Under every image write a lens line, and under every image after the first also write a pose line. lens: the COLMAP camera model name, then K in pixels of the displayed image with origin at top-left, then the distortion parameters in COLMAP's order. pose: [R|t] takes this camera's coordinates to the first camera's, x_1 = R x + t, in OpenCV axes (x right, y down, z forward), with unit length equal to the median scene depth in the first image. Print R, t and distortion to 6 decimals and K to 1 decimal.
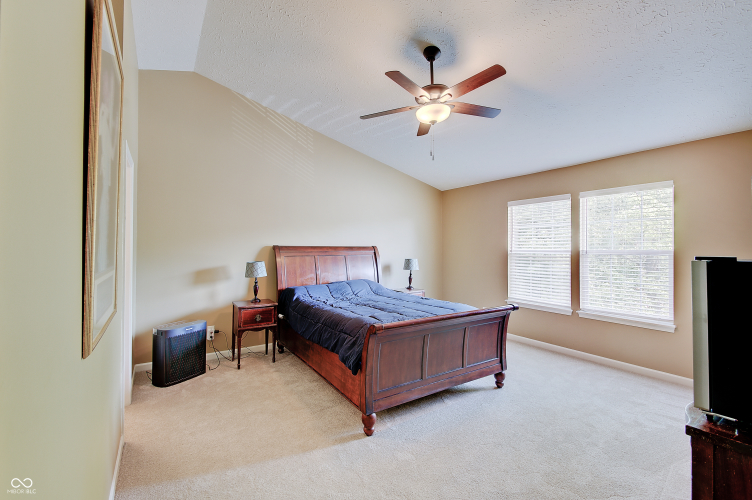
lens RADIAL K [[326.9, 0, 373.7], [0, 326.9, 245.0], [0, 0, 1]] dist [0.003434, -0.001083]
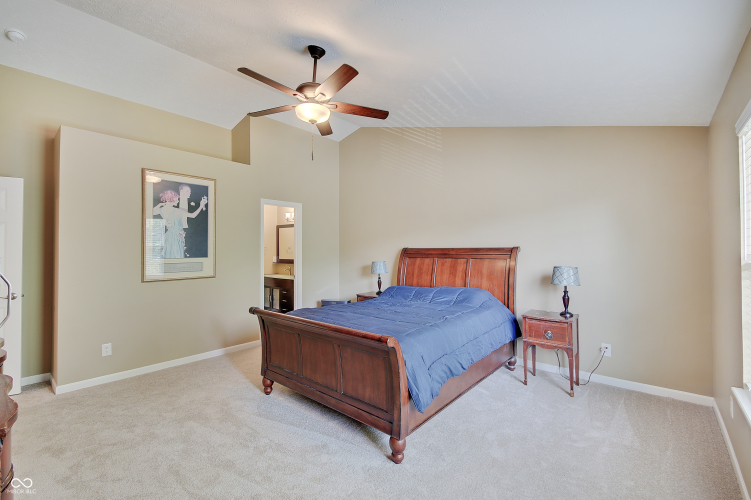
lens RADIAL K [[326.5, 0, 373.1], [0, 326.5, 248.4], [0, 0, 1]] dist [0.003434, -0.001083]
pose [[0.260396, -0.015111, -0.965384, 0.752448], [0.000737, 0.999880, -0.015452, 0.021897], [0.965502, 0.003312, 0.260376, 0.608820]]
